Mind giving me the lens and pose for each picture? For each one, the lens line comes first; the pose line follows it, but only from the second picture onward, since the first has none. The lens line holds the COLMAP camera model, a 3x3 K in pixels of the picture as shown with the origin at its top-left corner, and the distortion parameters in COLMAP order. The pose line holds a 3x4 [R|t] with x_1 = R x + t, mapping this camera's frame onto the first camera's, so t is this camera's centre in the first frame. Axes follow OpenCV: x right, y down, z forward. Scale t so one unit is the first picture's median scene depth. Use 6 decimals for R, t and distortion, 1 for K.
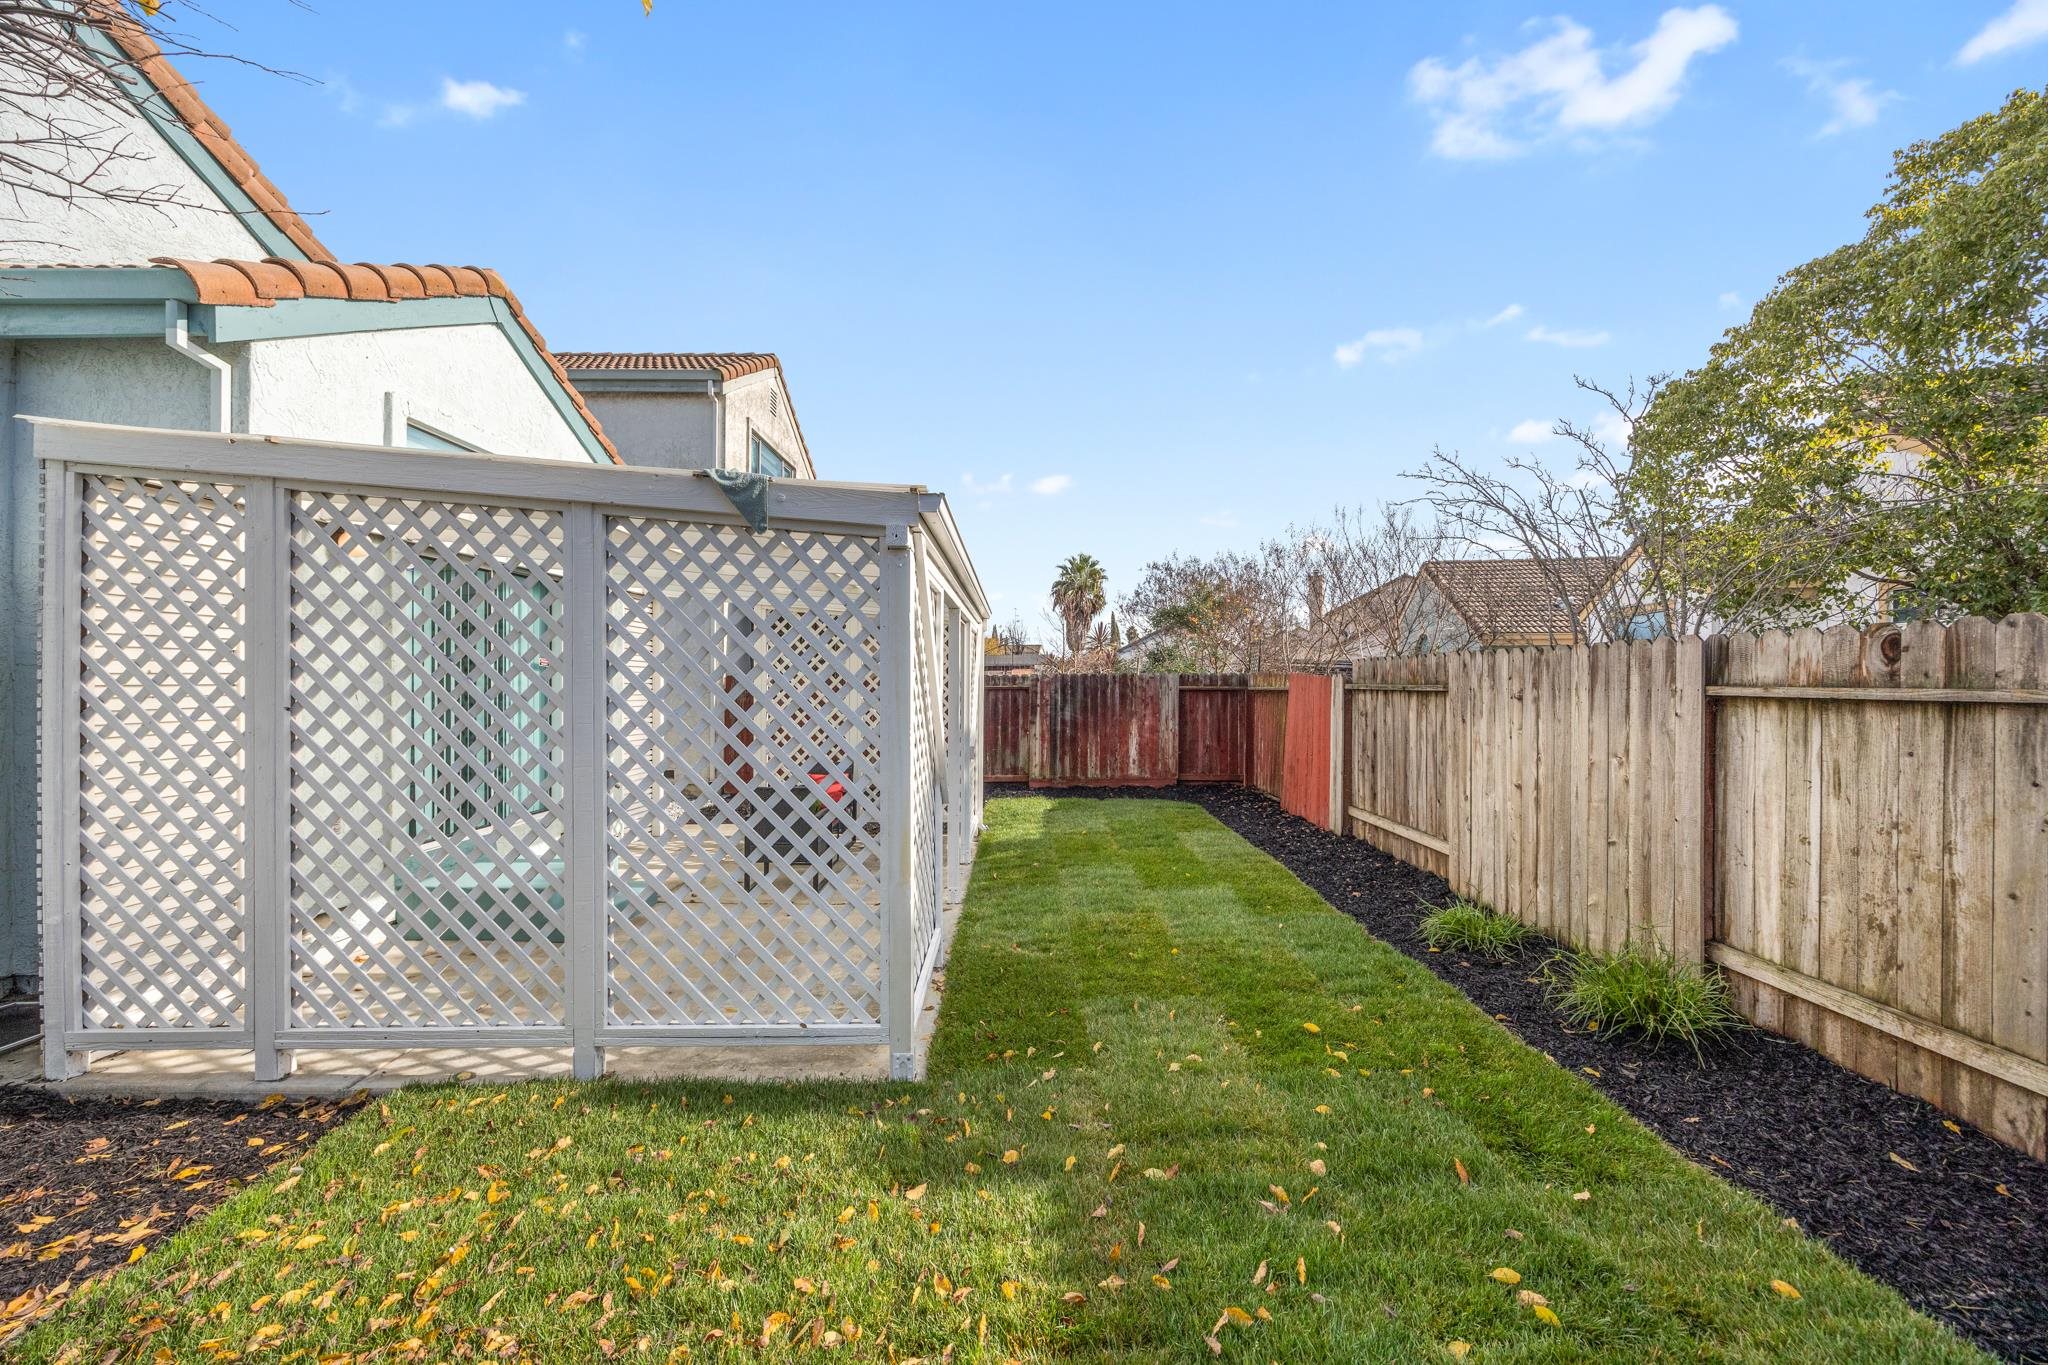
lens RADIAL K [[781.8, 0, 1024.0], [0, 781.8, 682.5], [0, 0, 1]] dist [-0.002454, 0.000179]
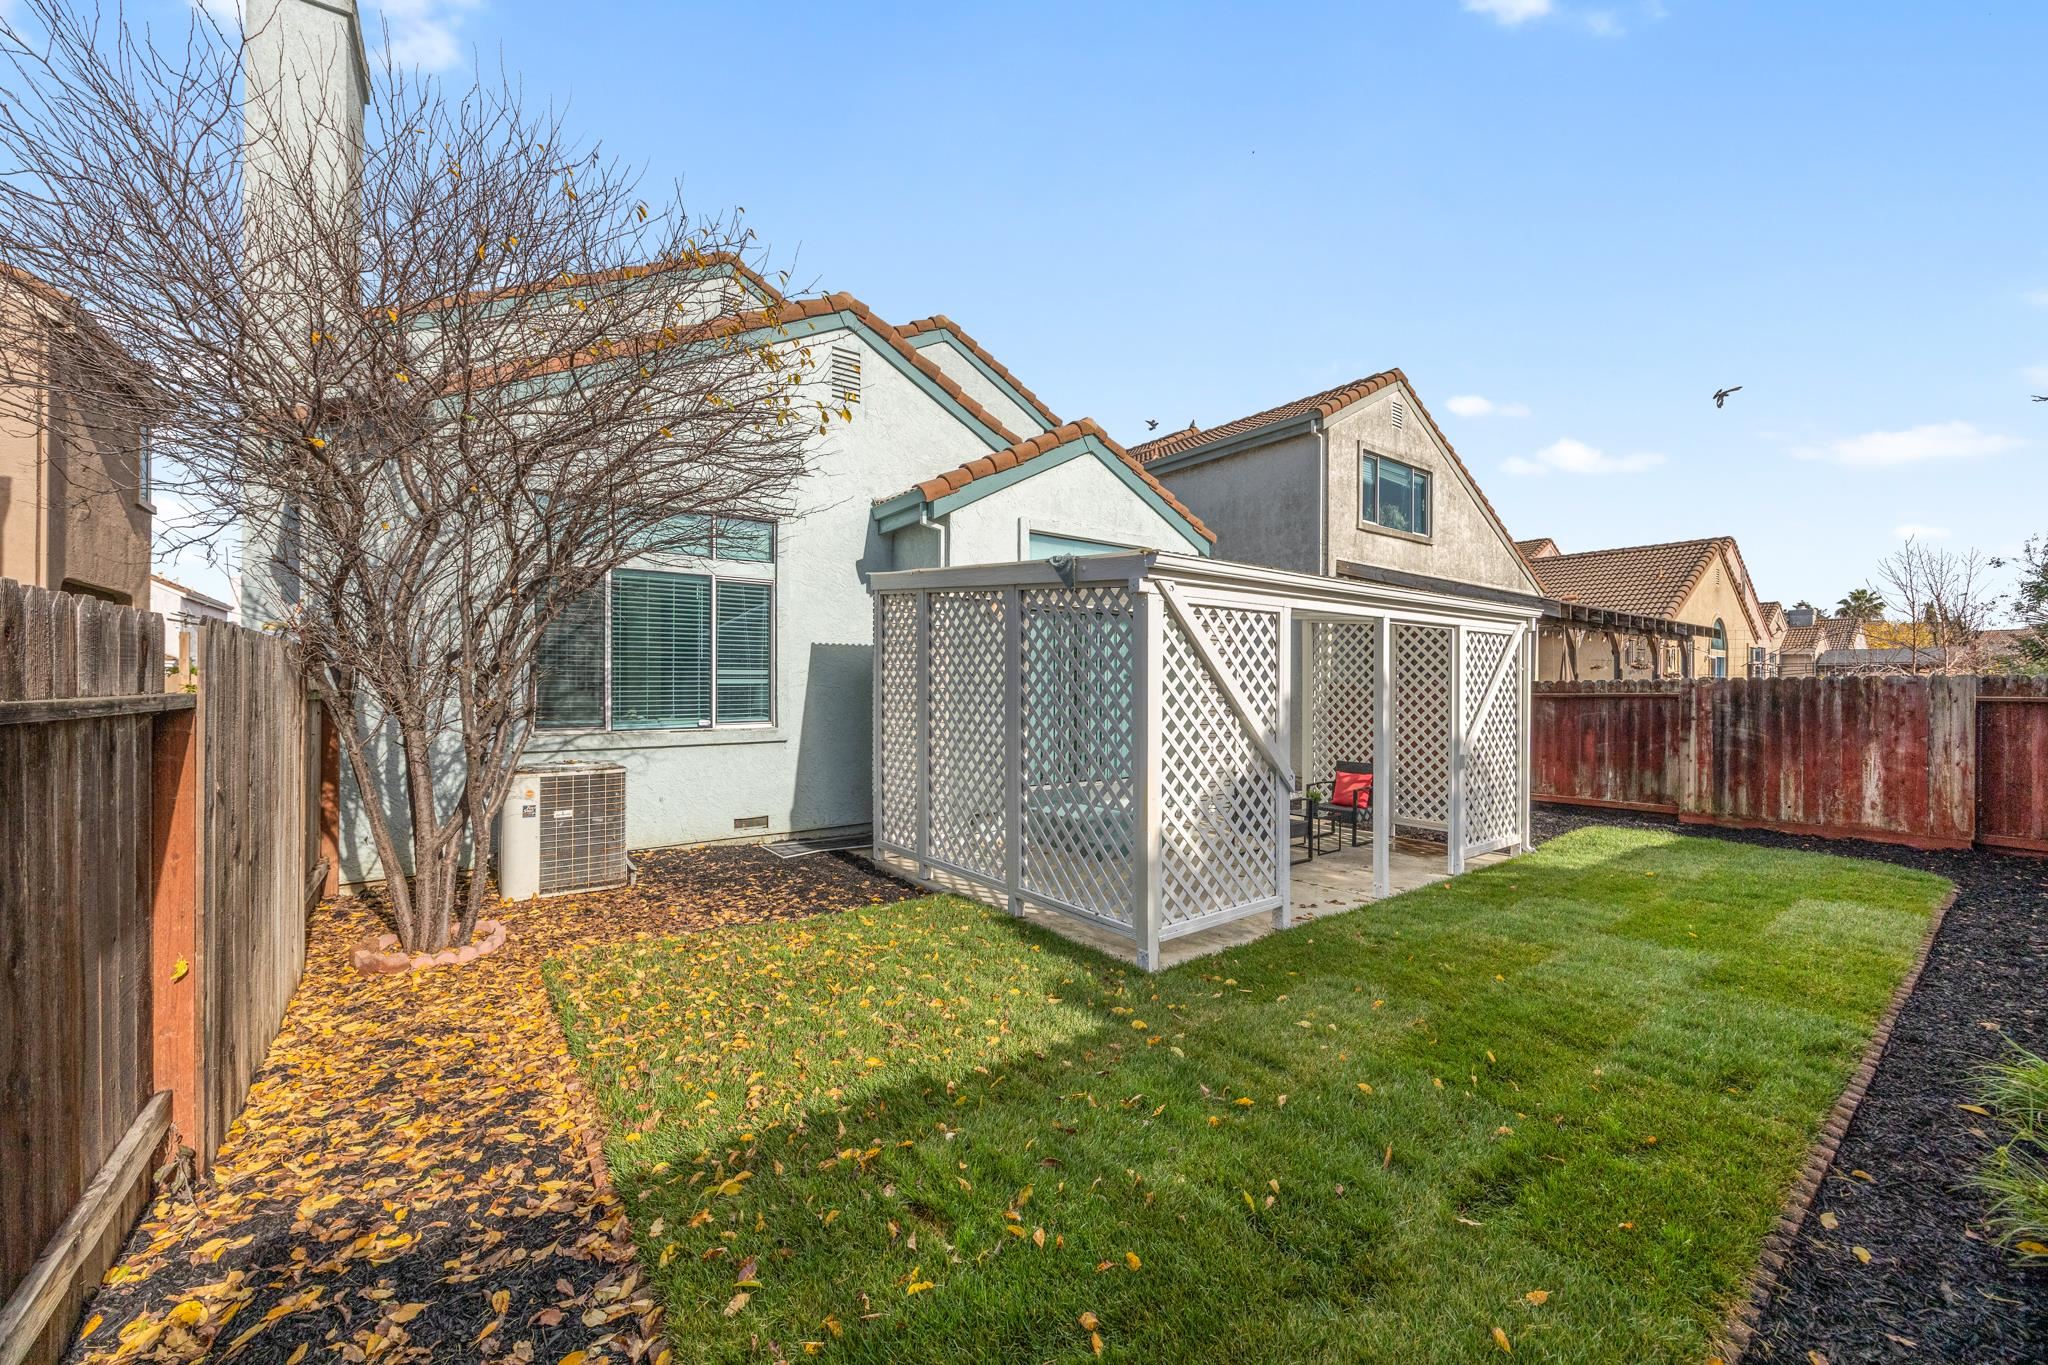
lens RADIAL K [[781.8, 0, 1024.0], [0, 781.8, 682.5], [0, 0, 1]] dist [-0.002454, 0.000179]
pose [[0.591709, -0.000830, -0.806151, 0.557910], [-0.003911, 0.999985, -0.003900, -0.002131], [0.806142, 0.005461, 0.591697, -0.008937]]
